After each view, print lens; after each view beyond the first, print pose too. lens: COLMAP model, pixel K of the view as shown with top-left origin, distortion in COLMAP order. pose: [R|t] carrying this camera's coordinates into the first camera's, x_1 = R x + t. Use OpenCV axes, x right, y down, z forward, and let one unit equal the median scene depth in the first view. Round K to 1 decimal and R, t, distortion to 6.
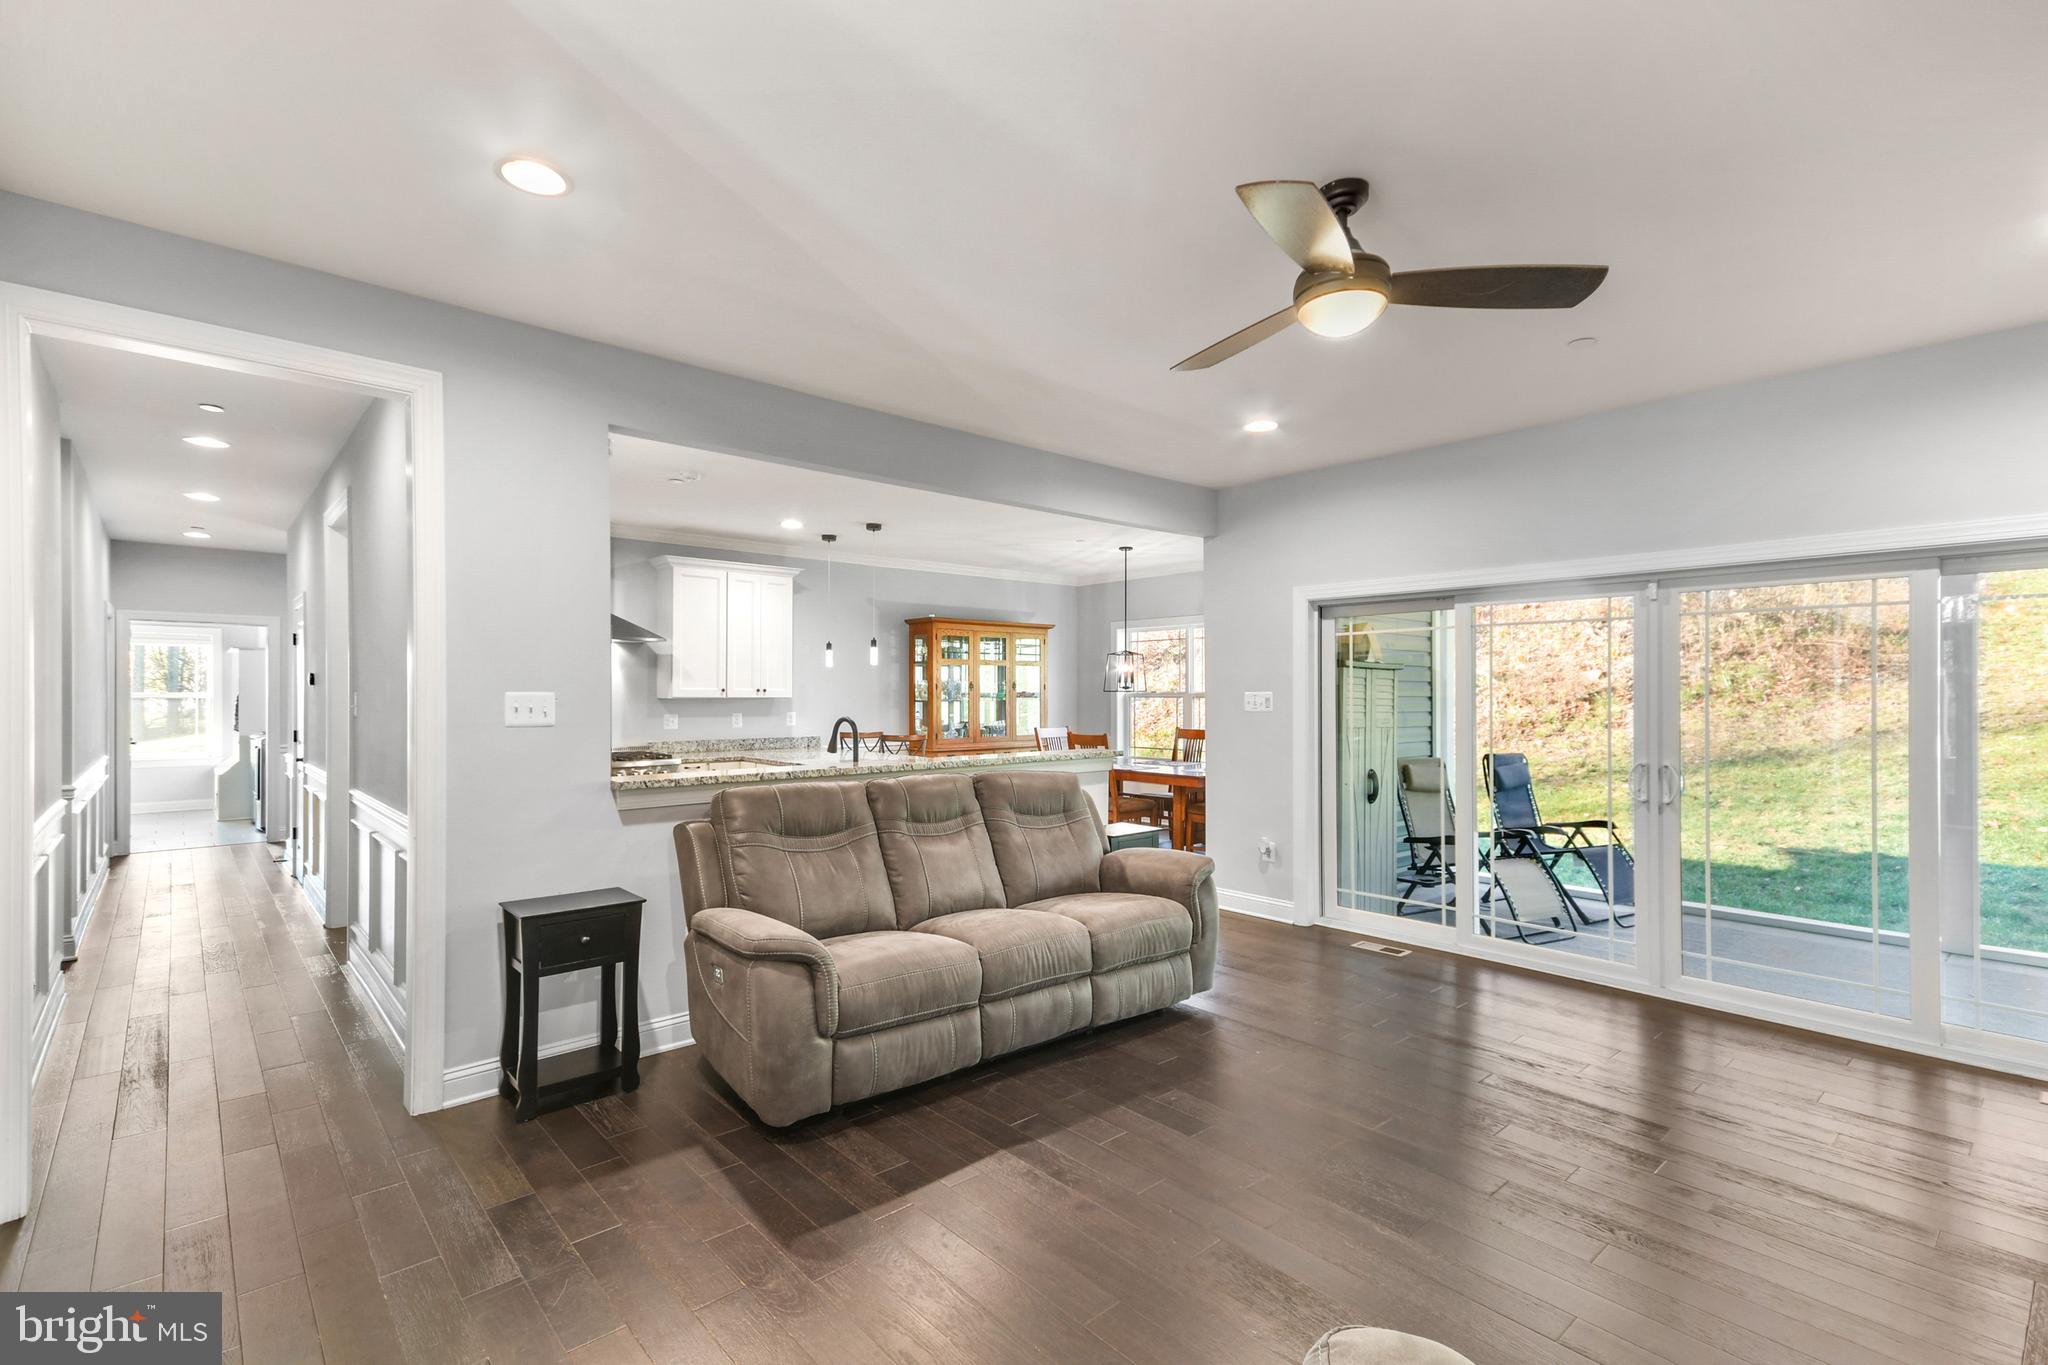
lens RADIAL K [[940.4, 0, 1011.1], [0, 940.4, 695.1], [0, 0, 1]] dist [0.022931, 0.000383]
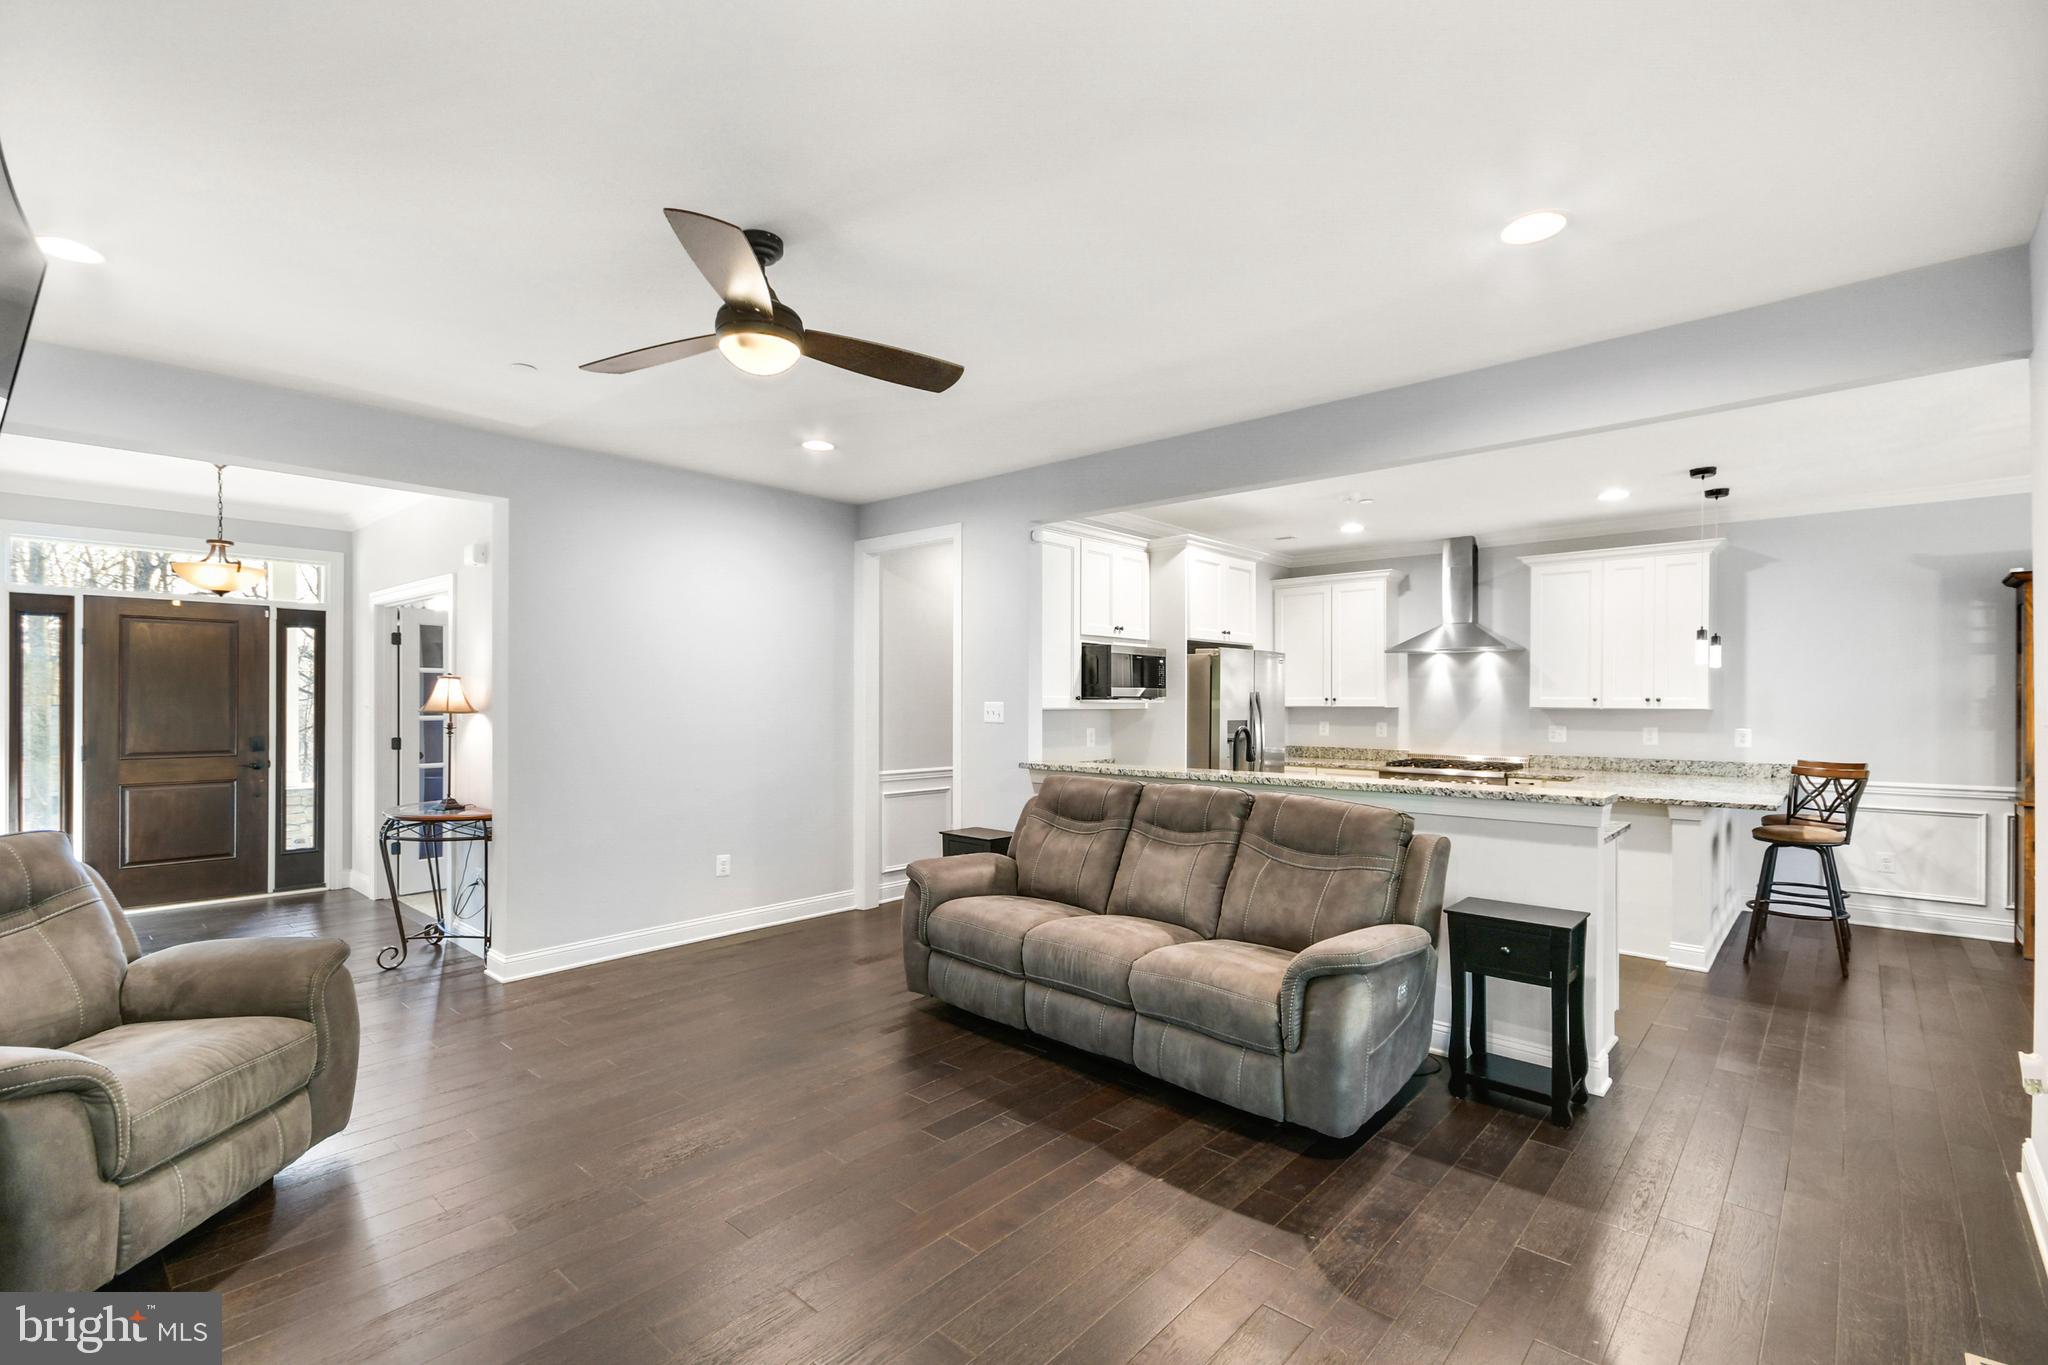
lens RADIAL K [[910.0, 0, 1024.1], [0, 910.0, 701.9], [0, 0, 1]] dist [0.019889, -0.009537]
pose [[0.115585, 0.001653, -0.993296, 0.652978], [-0.003908, 0.999992, 0.001209, -0.003223], [0.993290, 0.003742, 0.115590, 0.540184]]
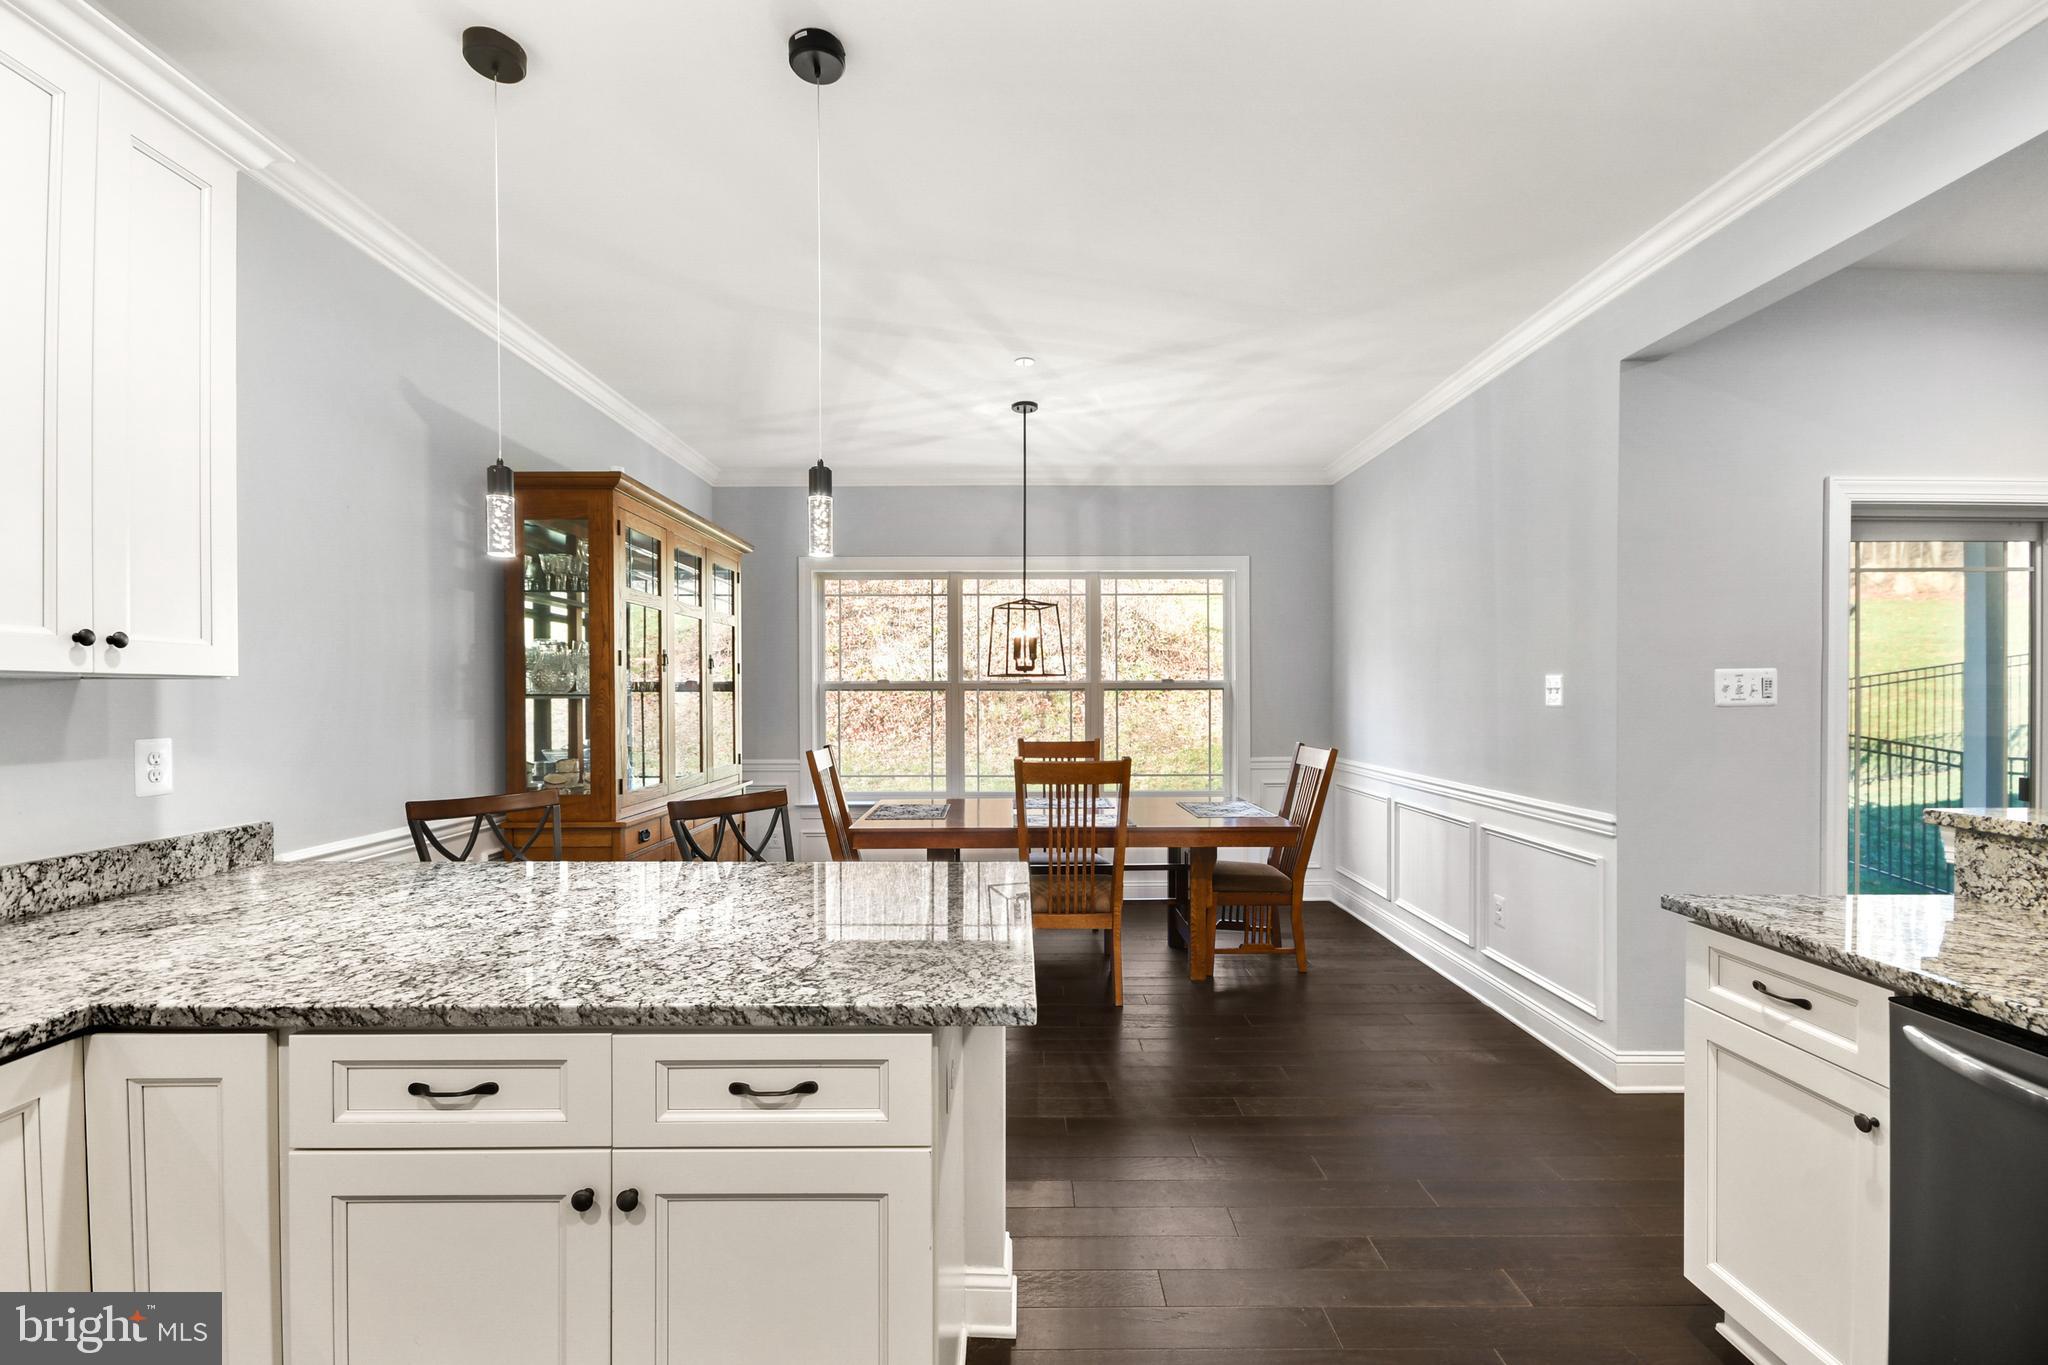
lens RADIAL K [[899.0, 0, 1020.3], [0, 899.0, 698.4], [0, 0, 1]] dist [0.019129, -0.011035]
pose [[0.654178, -0.004449, 0.756328, -0.408999], [0.003030, 0.999990, 0.003261, 0.011214], [-0.756335, 0.000159, 0.654185, 1.038051]]
